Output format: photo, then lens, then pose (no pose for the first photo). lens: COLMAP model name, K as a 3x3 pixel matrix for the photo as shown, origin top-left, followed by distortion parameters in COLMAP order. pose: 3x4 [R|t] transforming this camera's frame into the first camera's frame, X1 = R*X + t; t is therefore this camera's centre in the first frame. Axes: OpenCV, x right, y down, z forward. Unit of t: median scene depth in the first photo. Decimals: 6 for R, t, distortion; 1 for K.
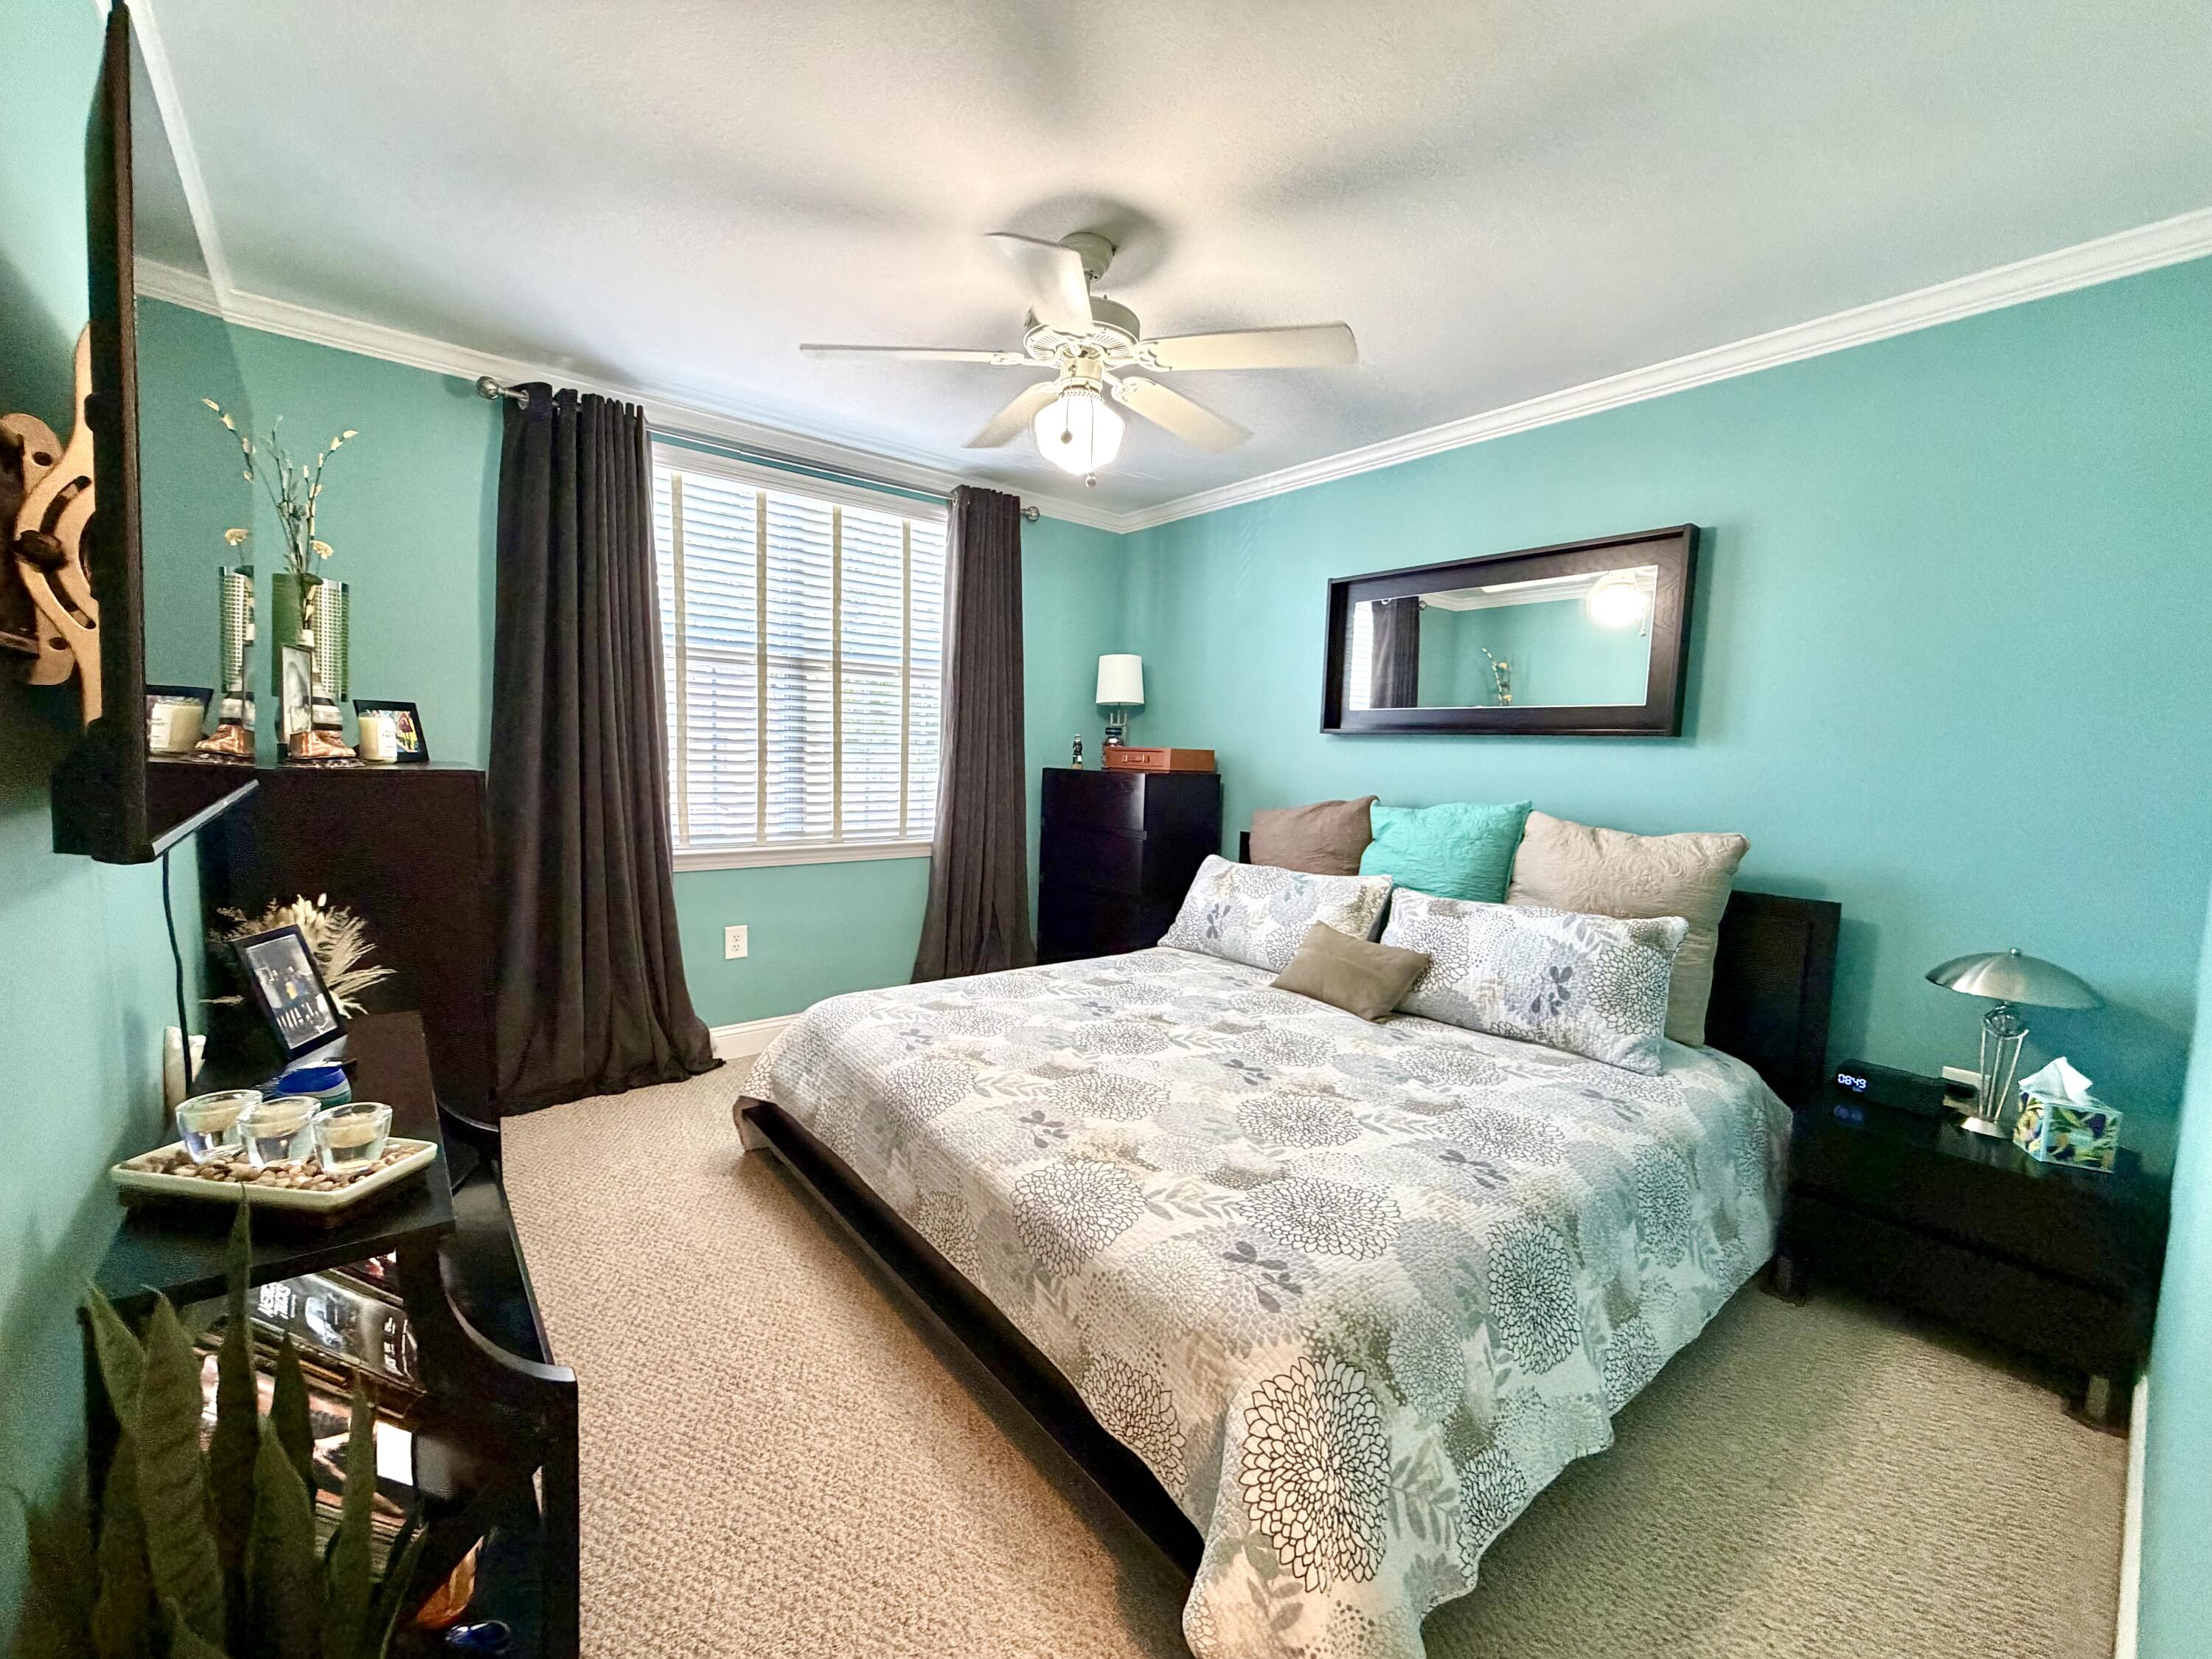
lens RADIAL K [[884.6, 0, 1103.7], [0, 884.6, 827.0], [0, 0, 1]] dist [-0.000840, 0.000540]
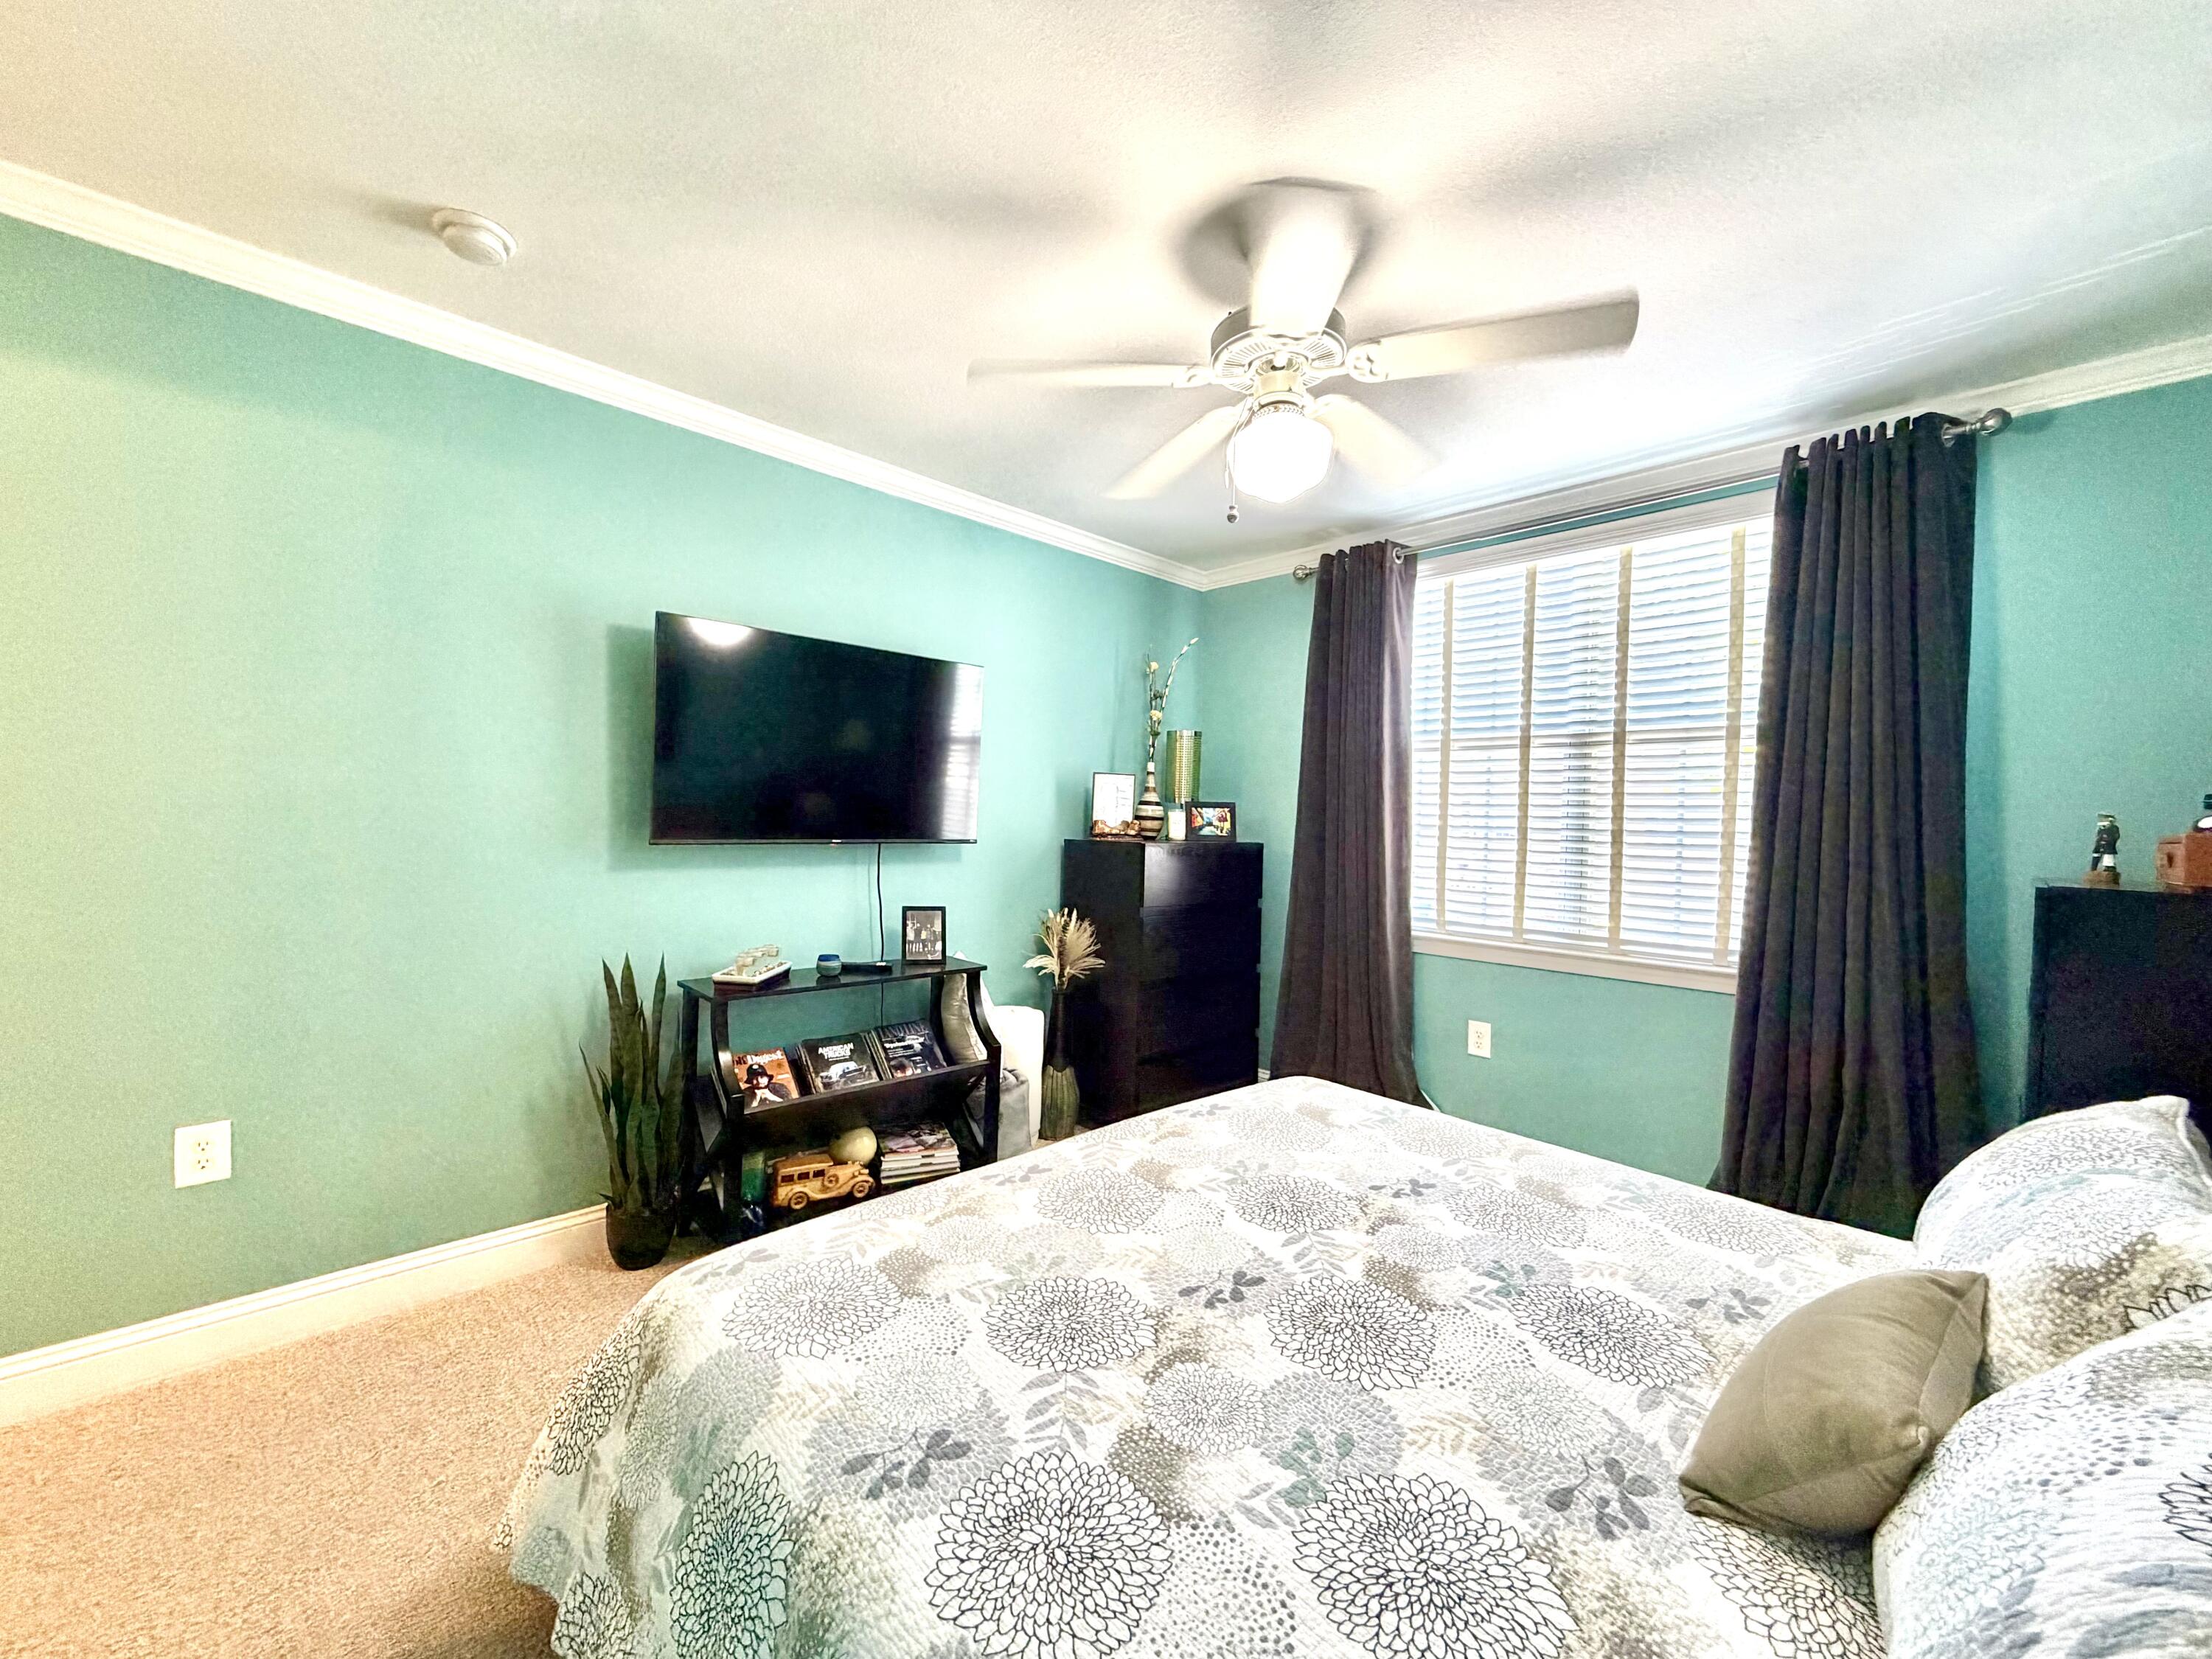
lens RADIAL K [[875.0, 0, 1089.7], [0, 875.0, 830.2], [0, 0, 1]] dist [-0.002317, -0.000190]
pose [[0.075684, -0.013834, -0.997036, 0.536034], [-0.110245, 0.993657, -0.022156, -0.028201], [0.991019, 0.111596, 0.073679, 0.529504]]
